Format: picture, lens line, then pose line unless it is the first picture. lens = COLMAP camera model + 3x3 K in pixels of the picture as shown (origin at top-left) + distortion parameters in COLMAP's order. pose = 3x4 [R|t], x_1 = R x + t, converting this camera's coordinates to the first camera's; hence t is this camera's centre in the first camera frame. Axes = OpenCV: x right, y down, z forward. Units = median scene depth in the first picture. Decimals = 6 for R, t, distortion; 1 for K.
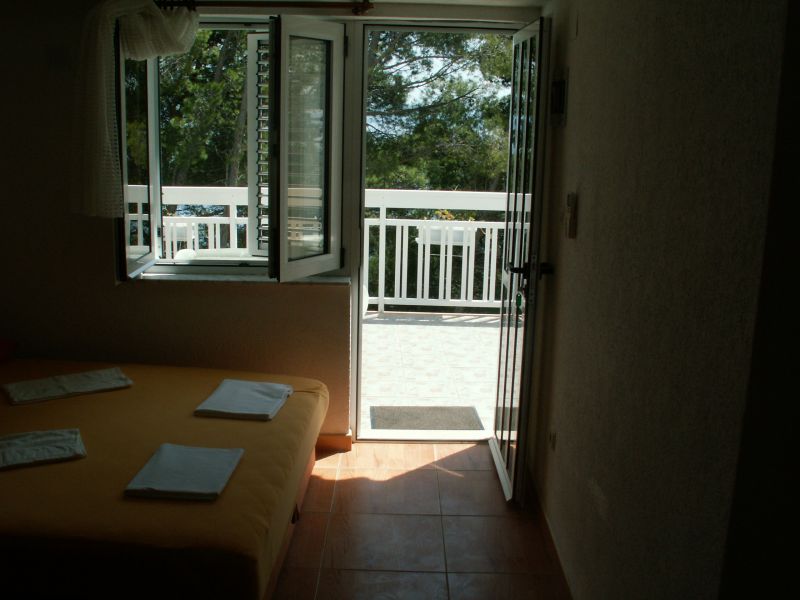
lens RADIAL K [[845.9, 0, 400.1], [0, 845.9, 300.4], [0, 0, 1]] dist [-0.133475, 0.000000]
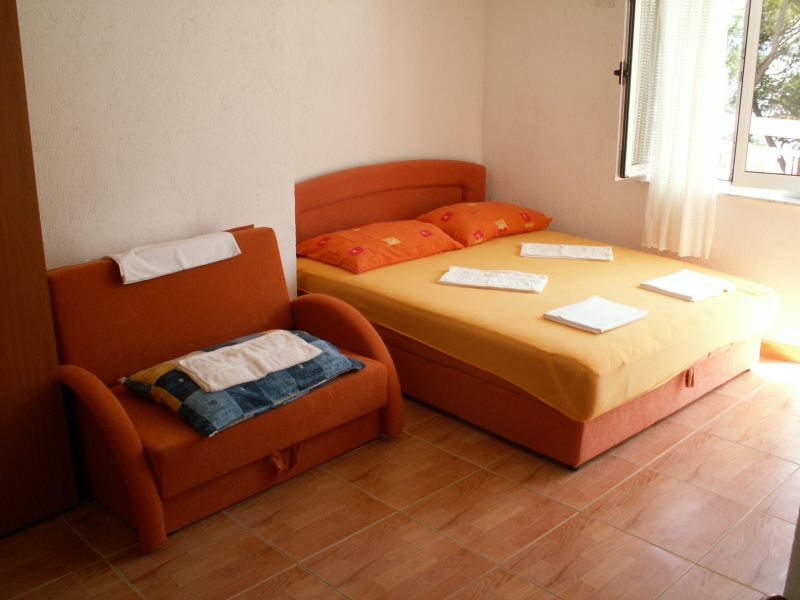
lens RADIAL K [[845.9, 0, 399.2], [0, 845.9, 300.2], [0, 0, 1]] dist [-0.133475, 0.000000]
pose [[0.727114, 0.200800, -0.656494, 0.375868], [-0.137856, 0.979496, 0.146911, 0.024456], [0.672533, -0.016320, 0.739887, -0.207629]]
